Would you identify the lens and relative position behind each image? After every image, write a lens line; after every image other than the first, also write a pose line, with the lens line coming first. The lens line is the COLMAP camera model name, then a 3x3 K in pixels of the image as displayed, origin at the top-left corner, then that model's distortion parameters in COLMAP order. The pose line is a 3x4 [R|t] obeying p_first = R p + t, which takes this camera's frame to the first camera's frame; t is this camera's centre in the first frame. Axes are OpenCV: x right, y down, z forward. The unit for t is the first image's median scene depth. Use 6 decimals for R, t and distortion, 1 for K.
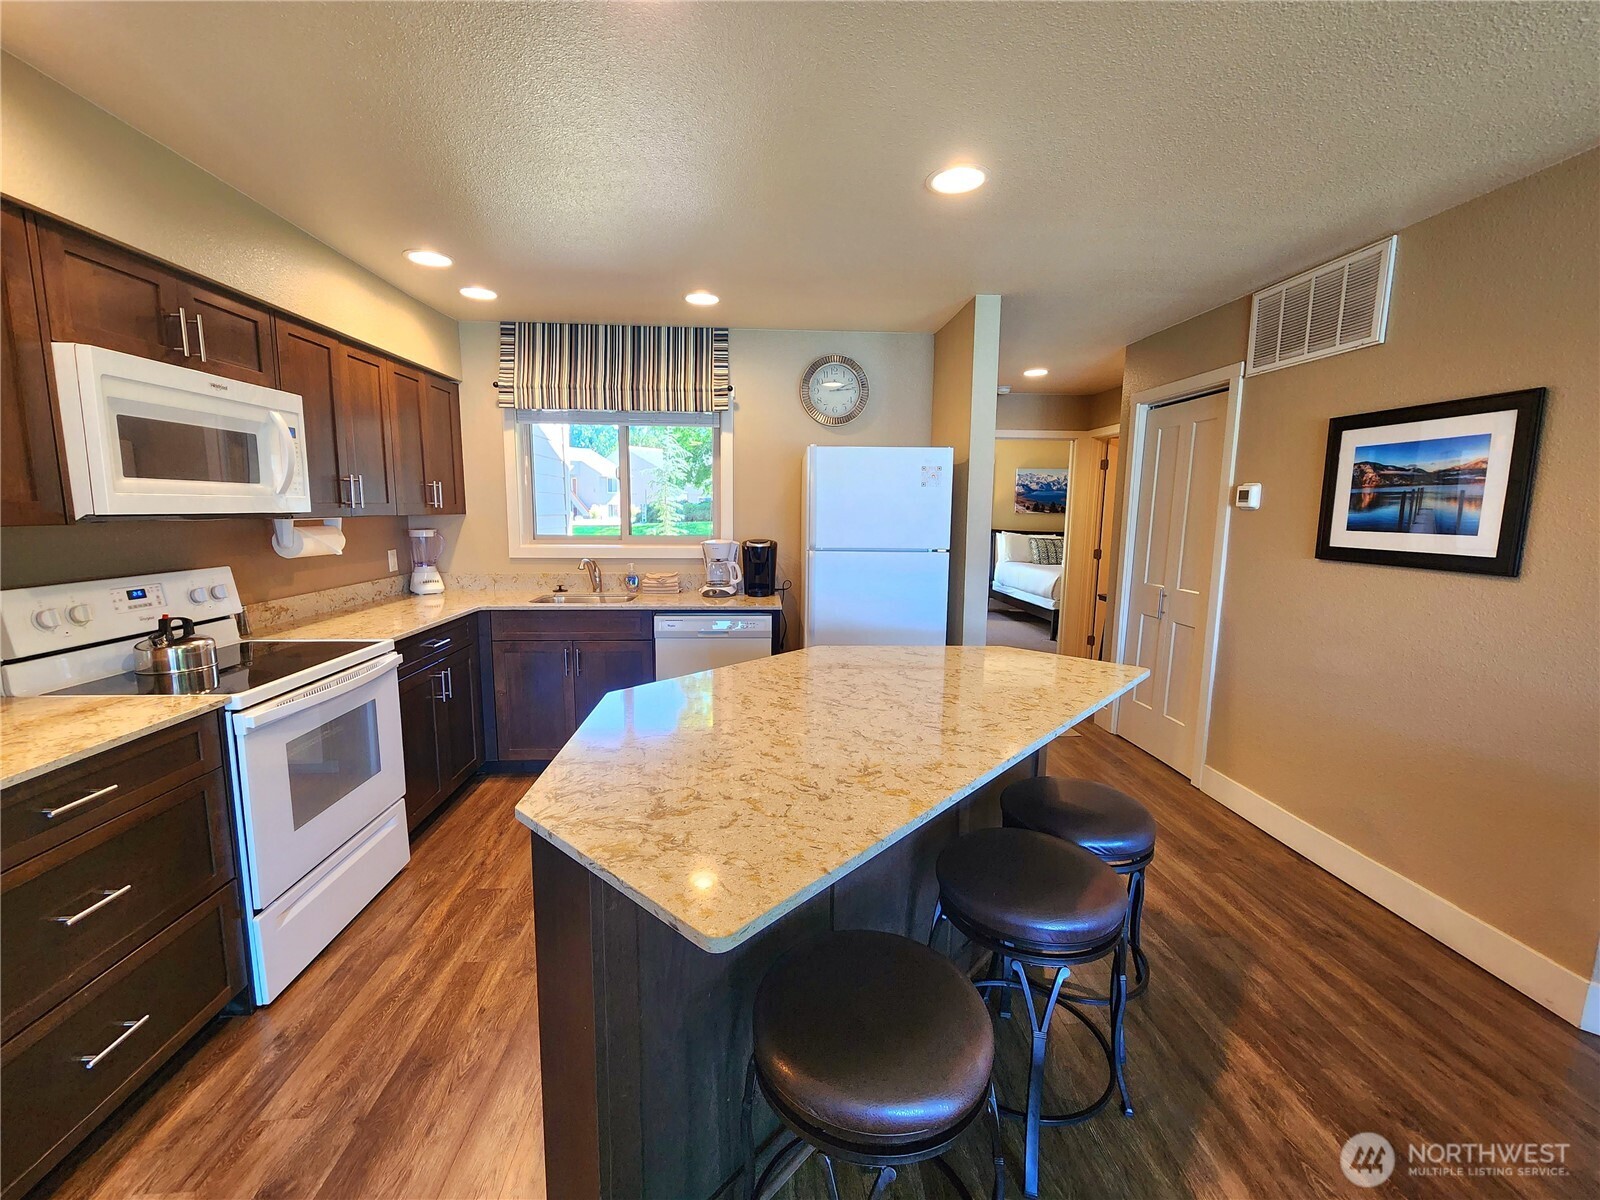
lens RADIAL K [[656.4, 0, 791.9], [0, 656.4, 596.6], [0, 0, 1]] dist [-0.004124, -0.000334]
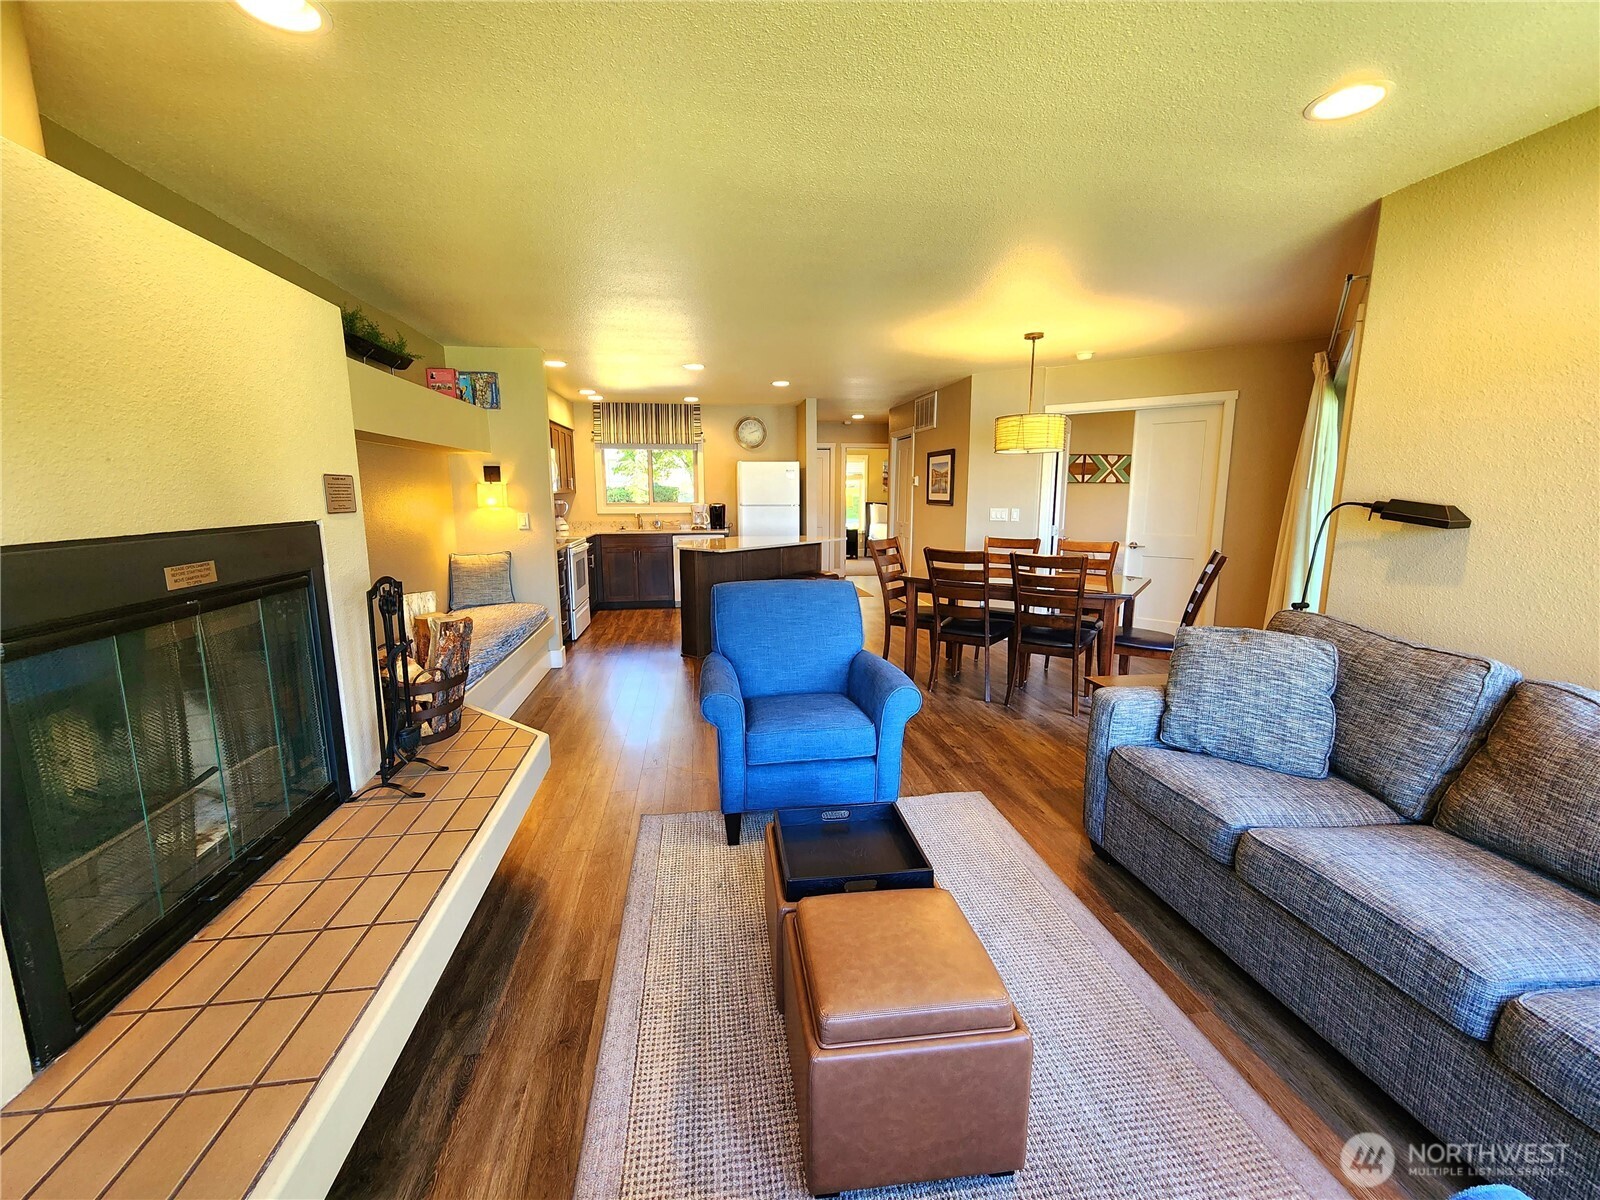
lens RADIAL K [[656.4, 0, 796.2], [0, 656.4, 597.9], [0, 0, 1]] dist [-0.004124, -0.000334]
pose [[0.996125, -0.025272, 0.084242, 0.022166], [0.023073, 0.999370, 0.026977, 0.196770], [-0.084871, -0.024929, 0.996080, -1.350777]]
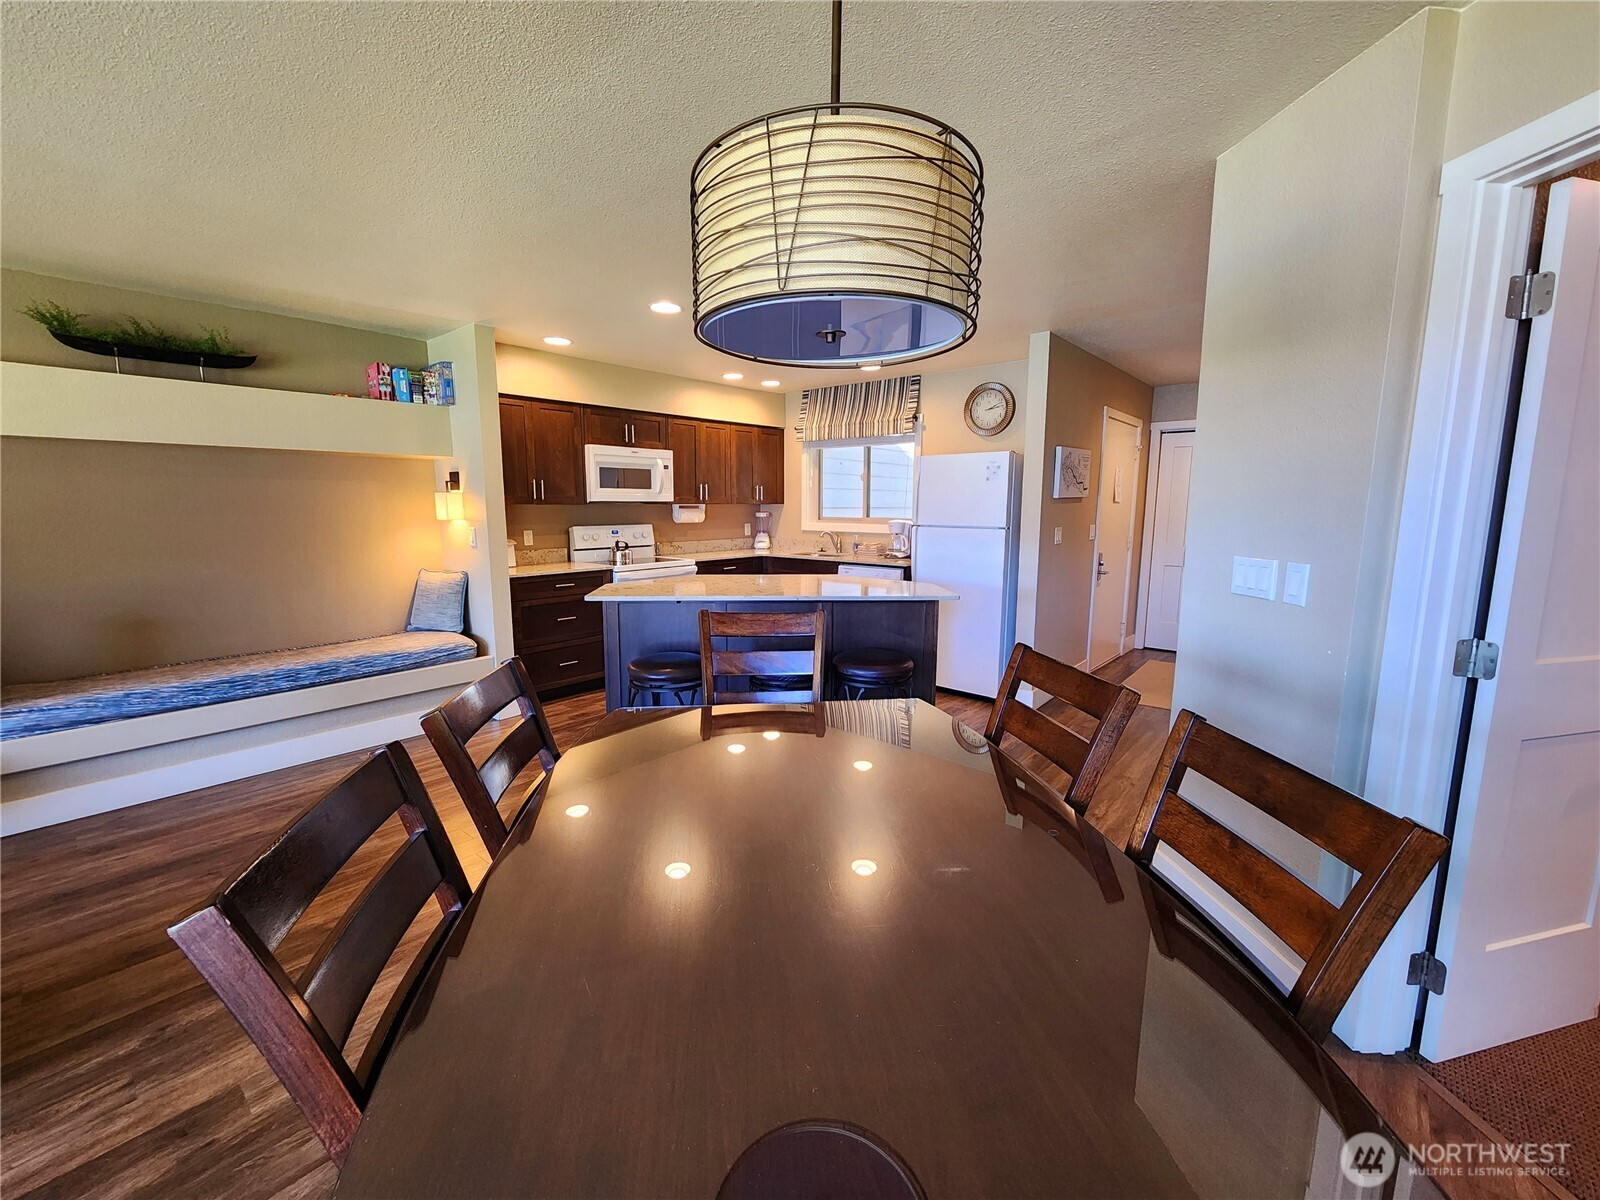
lens RADIAL K [[656.4, 0, 798.2], [0, 656.4, 597.3], [0, 0, 1]] dist [-0.004124, -0.000334]
pose [[0.713687, 0.093272, -0.694227, 0.874526], [-0.090834, 0.995050, 0.040308, 0.053000], [0.694550, 0.034292, 0.718627, -0.242937]]
